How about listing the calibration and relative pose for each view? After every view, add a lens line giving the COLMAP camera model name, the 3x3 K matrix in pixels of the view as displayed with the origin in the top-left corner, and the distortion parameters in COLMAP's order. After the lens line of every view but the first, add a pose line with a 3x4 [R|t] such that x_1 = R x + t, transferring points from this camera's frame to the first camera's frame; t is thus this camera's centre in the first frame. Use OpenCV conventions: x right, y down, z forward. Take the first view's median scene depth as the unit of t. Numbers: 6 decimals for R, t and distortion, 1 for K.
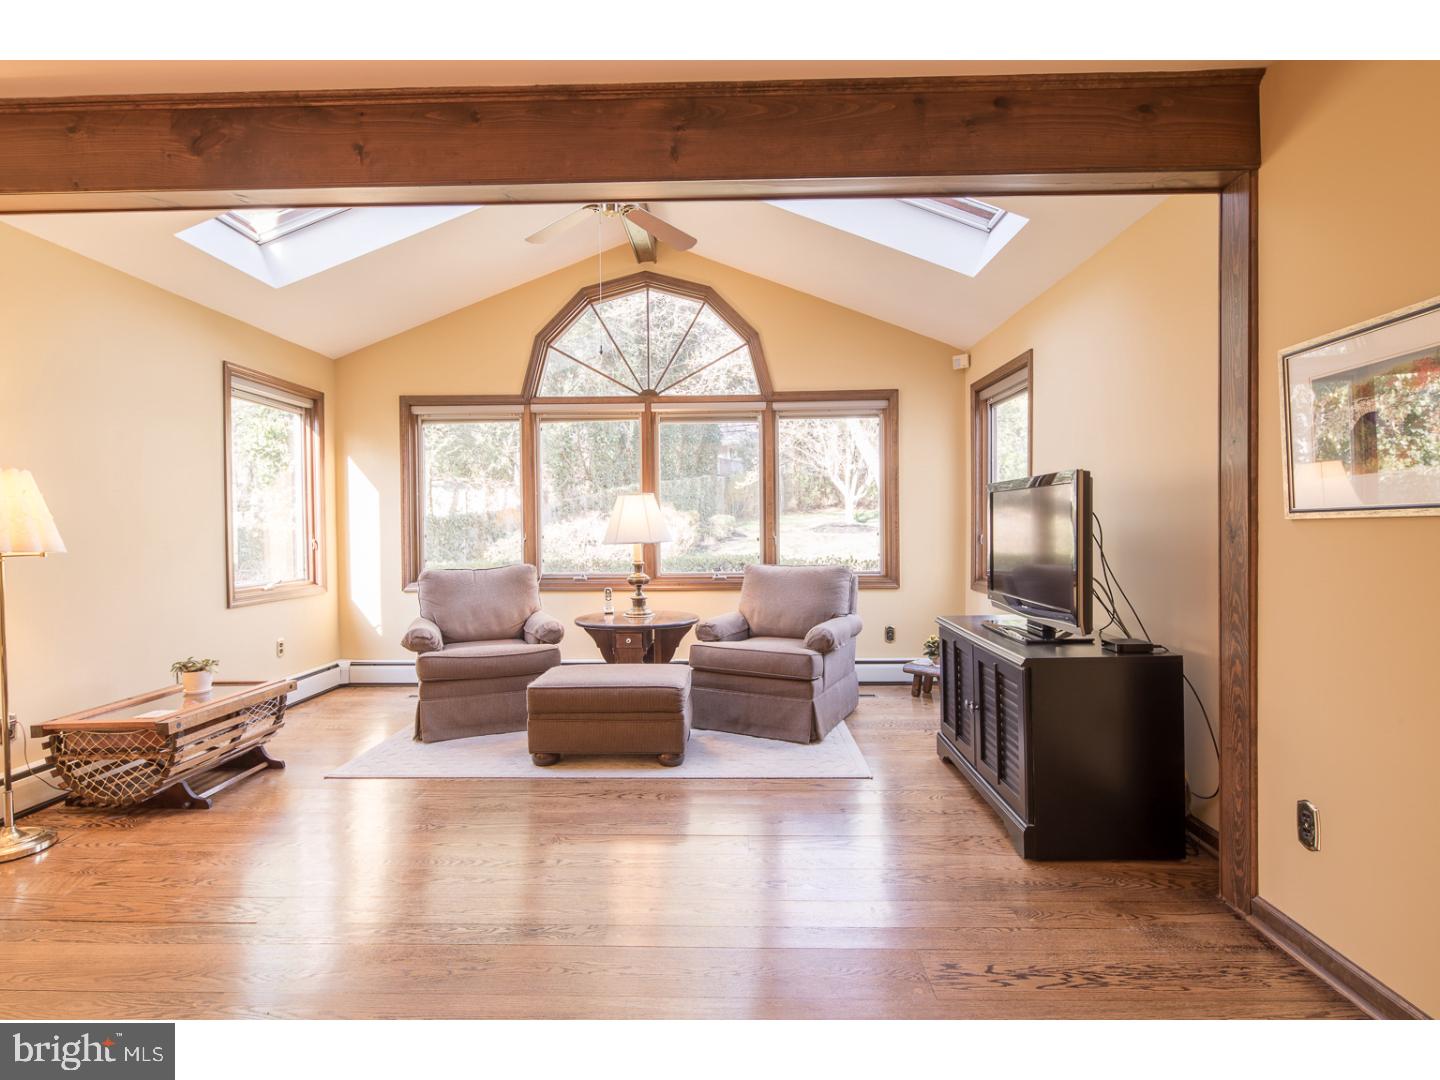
lens RADIAL K [[810.3, 0, 720.0], [0, 810.3, 540.0], [0, 0, 1]] dist [-0.007618, -0.001552]
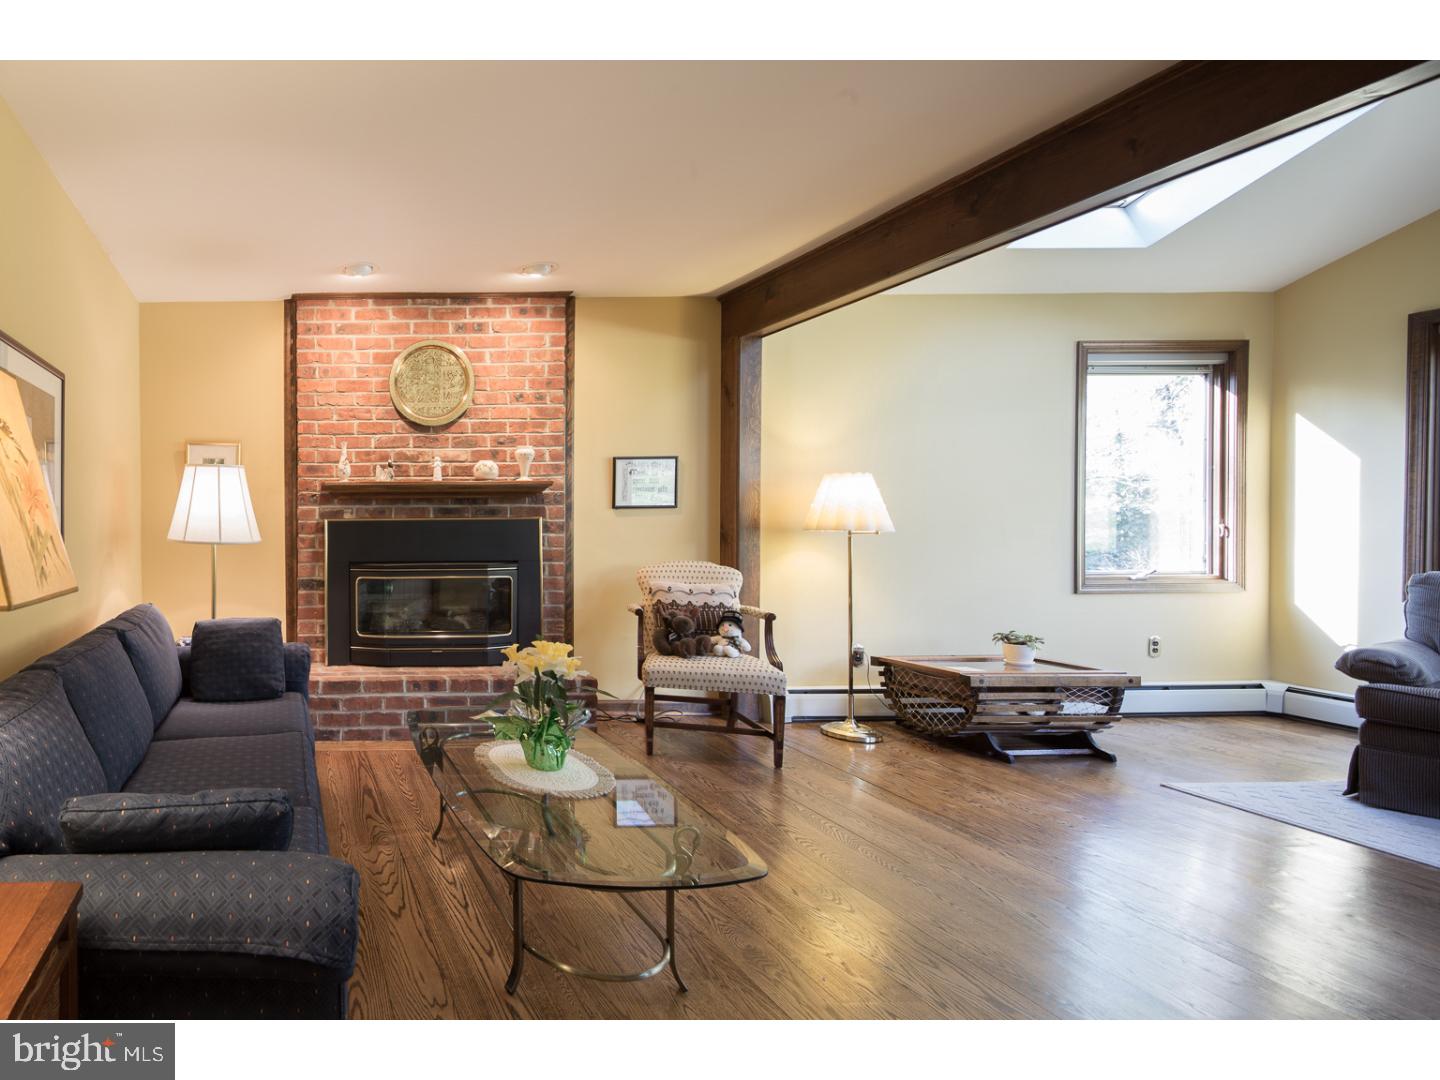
lens RADIAL K [[703.2, 0, 720.0], [0, 703.2, 540.0], [0, 0, 1]] dist [-0.000681, -0.000203]
pose [[0.619577, 0.033087, -0.784238, -0.159176], [-0.017175, 0.999443, 0.028597, 0.001874], [0.784748, -0.004249, 0.619801, 0.099295]]
